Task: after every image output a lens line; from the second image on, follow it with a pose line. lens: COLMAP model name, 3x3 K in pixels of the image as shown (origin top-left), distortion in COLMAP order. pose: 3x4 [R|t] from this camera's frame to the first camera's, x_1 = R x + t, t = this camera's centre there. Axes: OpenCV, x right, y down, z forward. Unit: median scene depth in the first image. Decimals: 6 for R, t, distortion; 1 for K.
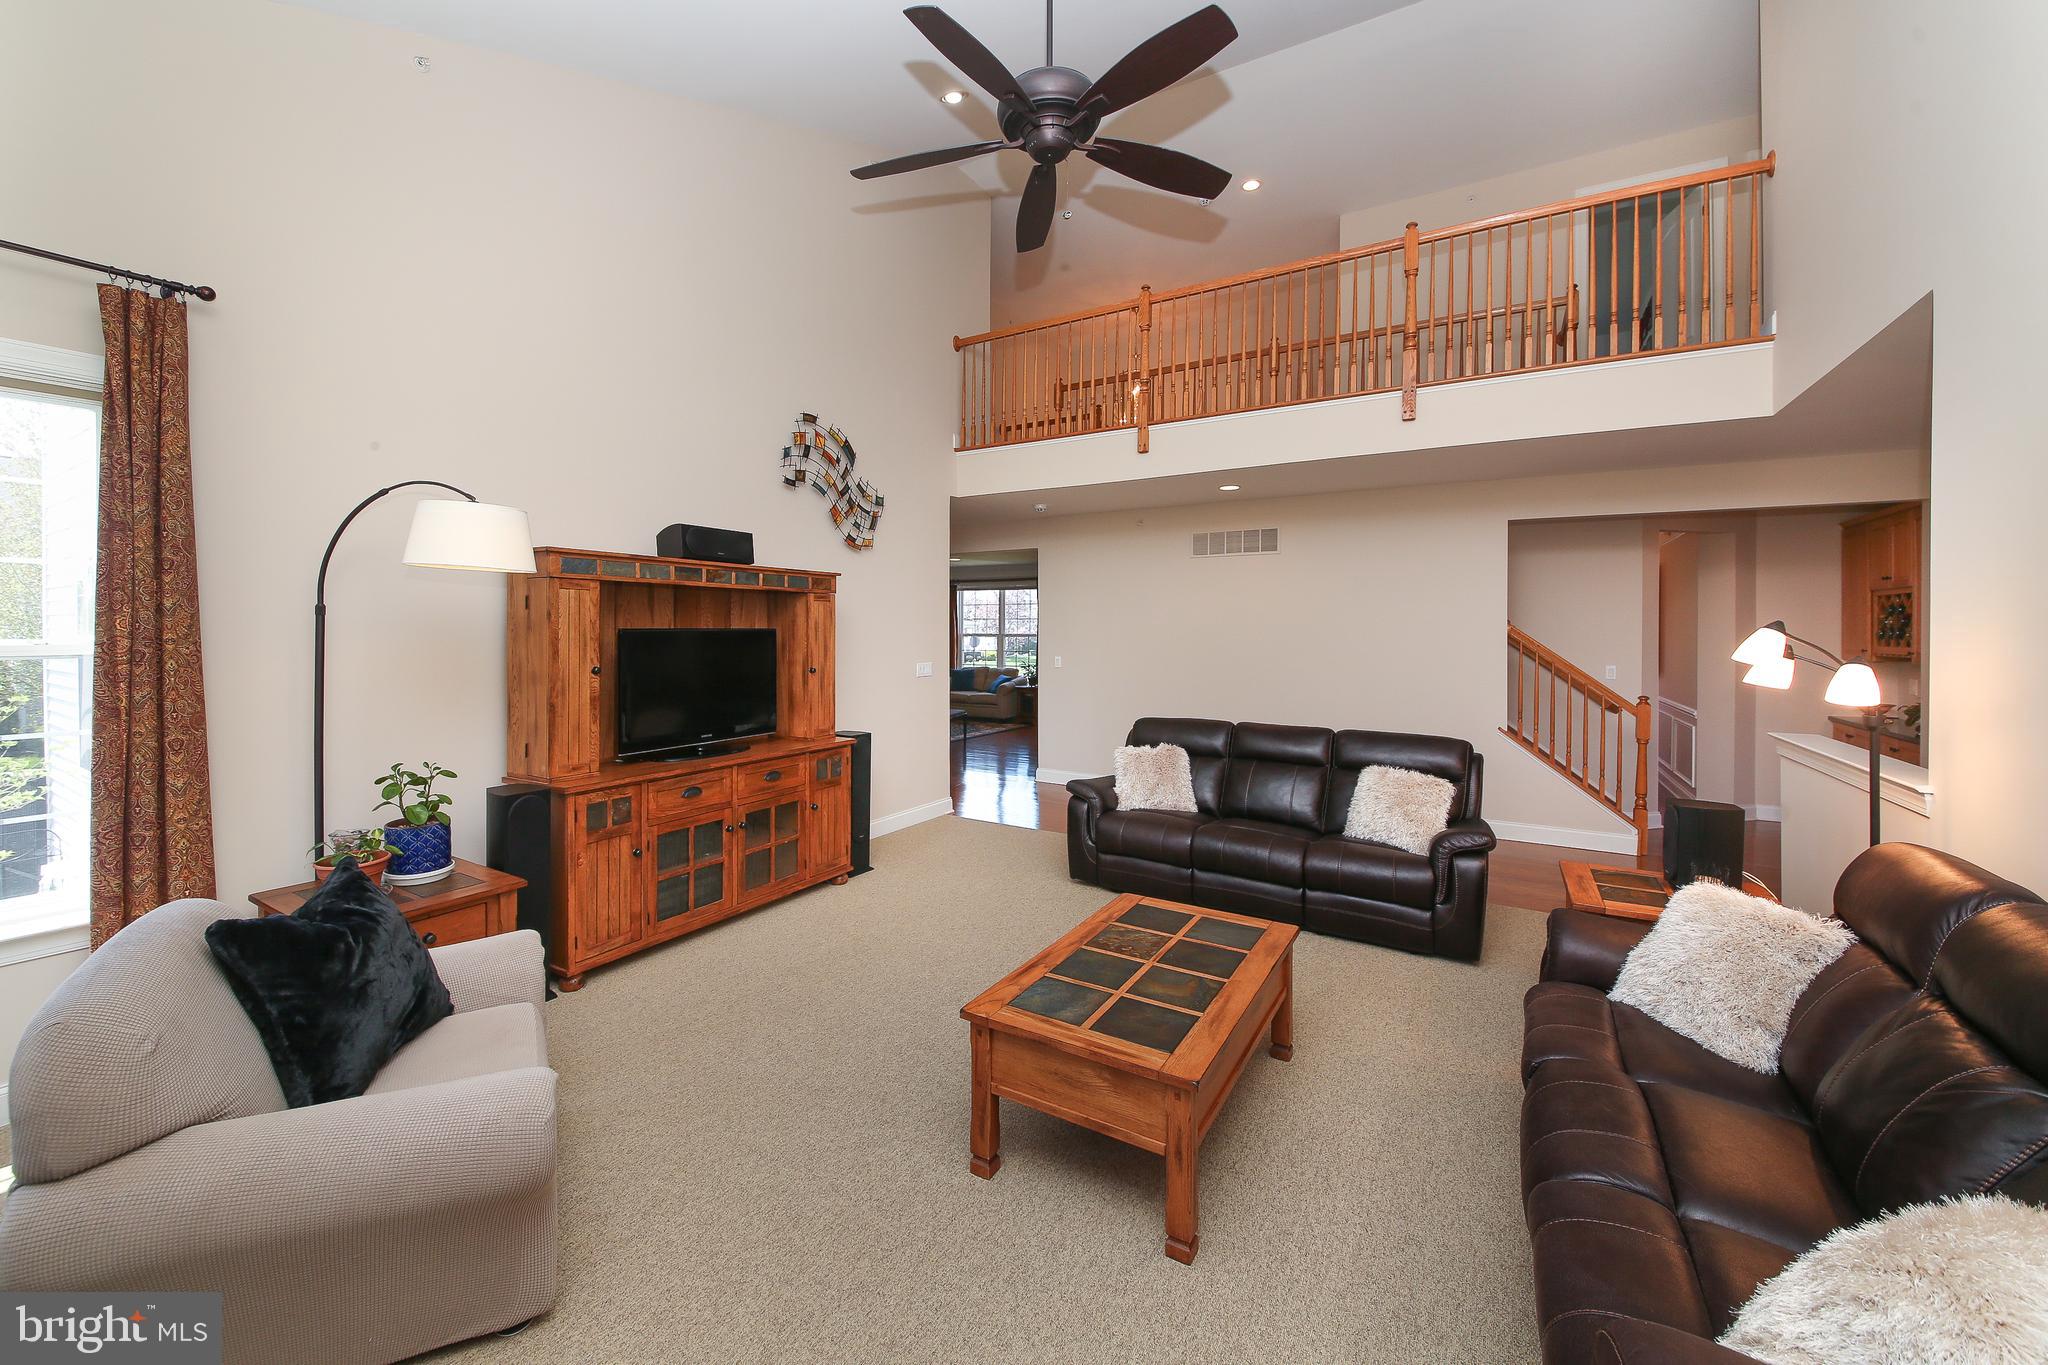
lens RADIAL K [[772.8, 0, 1028.3], [0, 772.8, 641.4], [0, 0, 1]] dist [-0.000576, -0.000082]
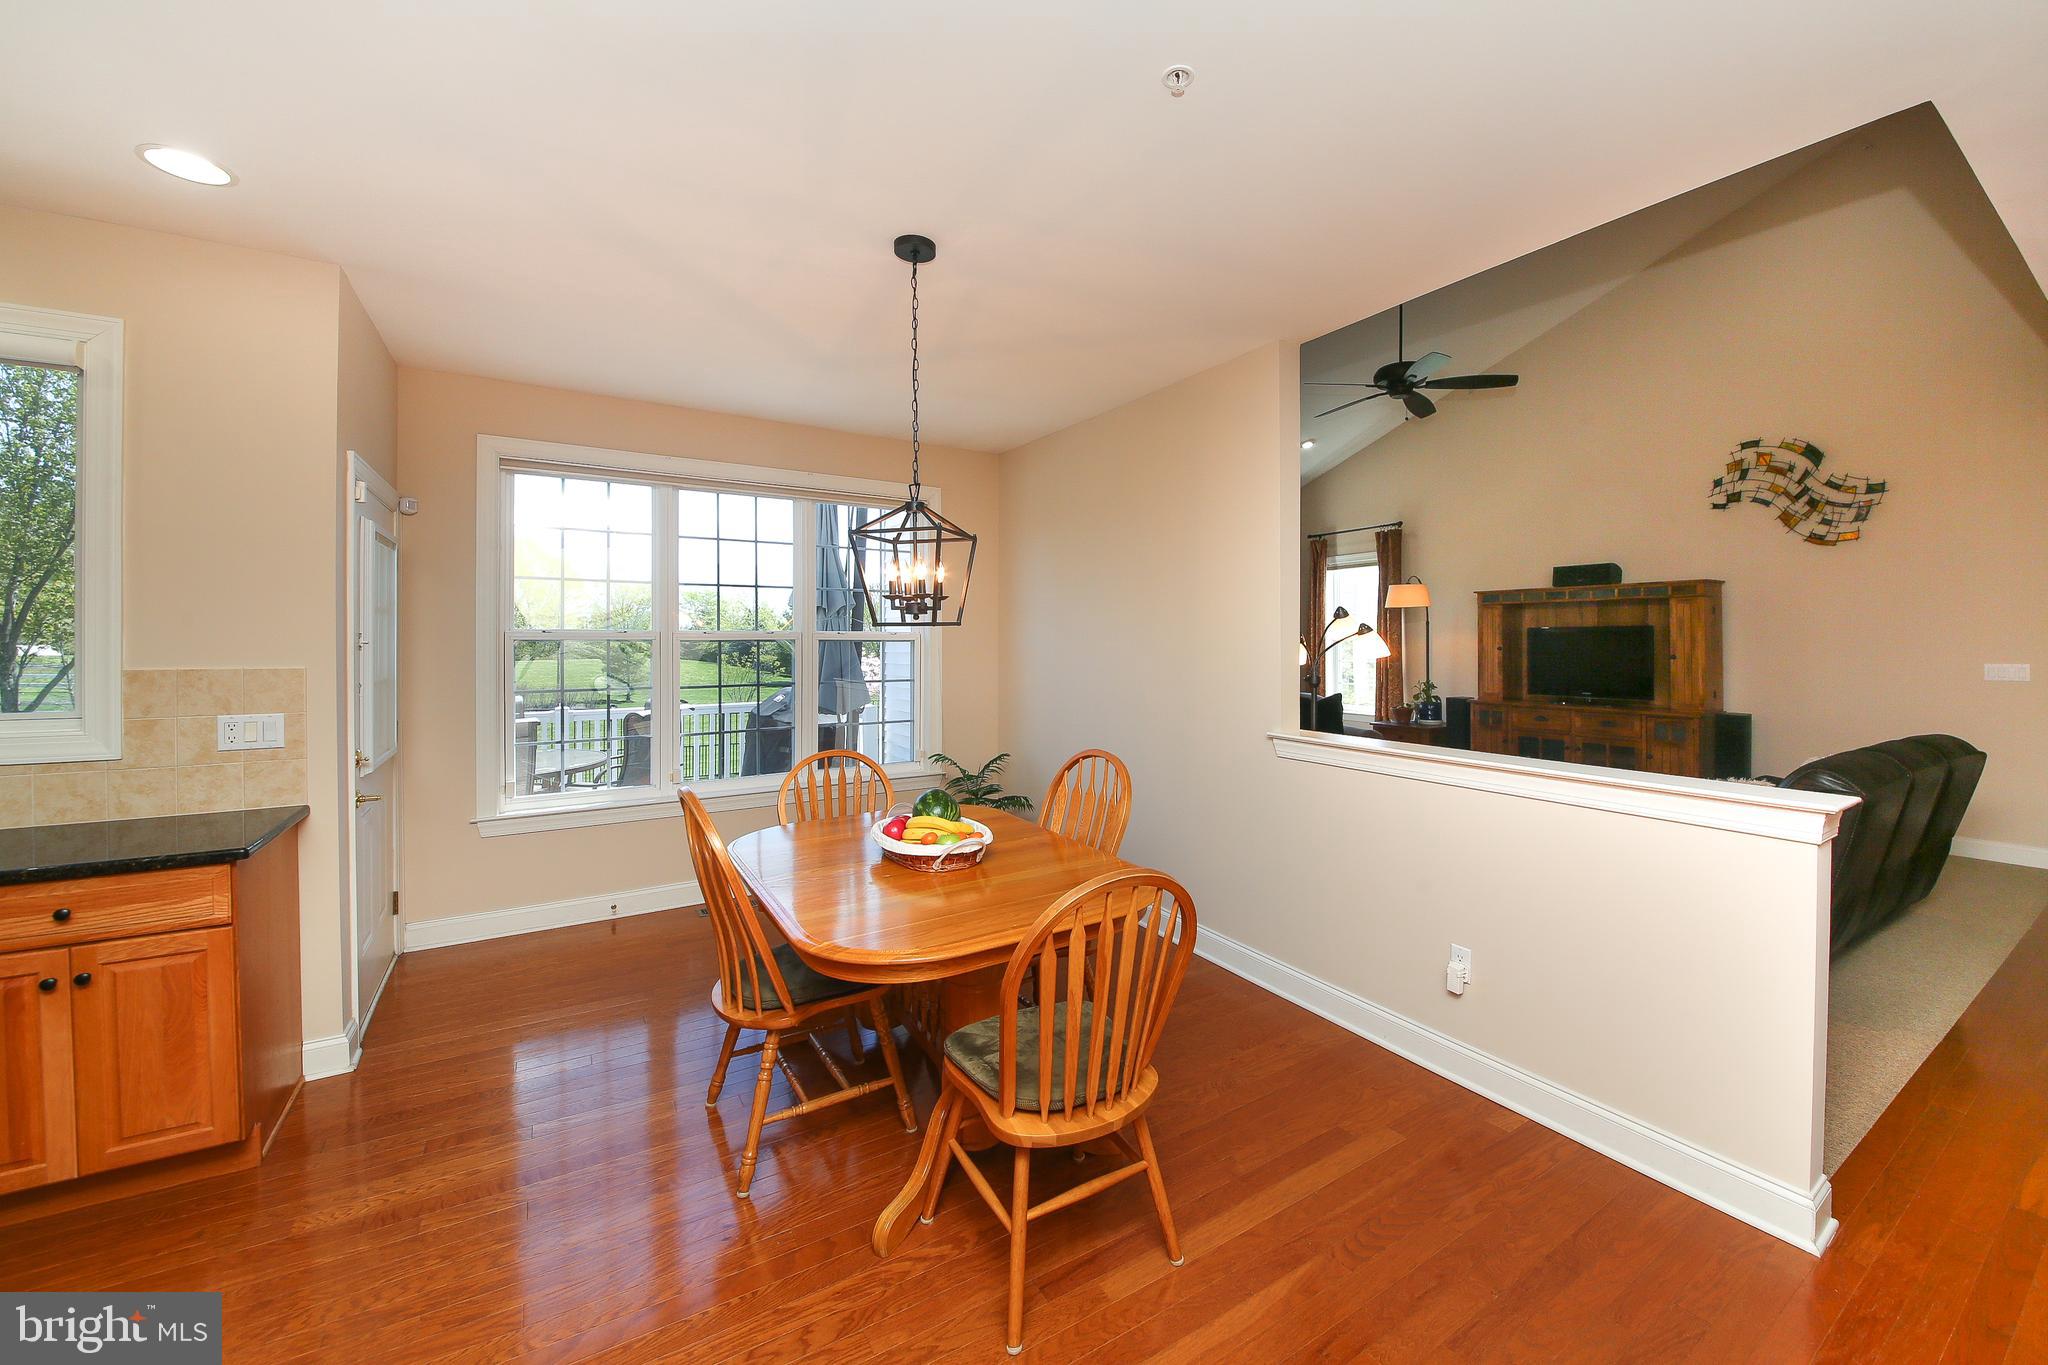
lens RADIAL K [[772.8, 0, 1026.3], [0, 772.8, 640.9], [0, 0, 1]] dist [-0.000576, -0.000082]
pose [[-0.465160, 0.007149, -0.885198, 1.253792], [-0.003498, 0.999945, 0.009914, 0.001102], [0.885220, 0.007708, -0.465109, 0.574404]]
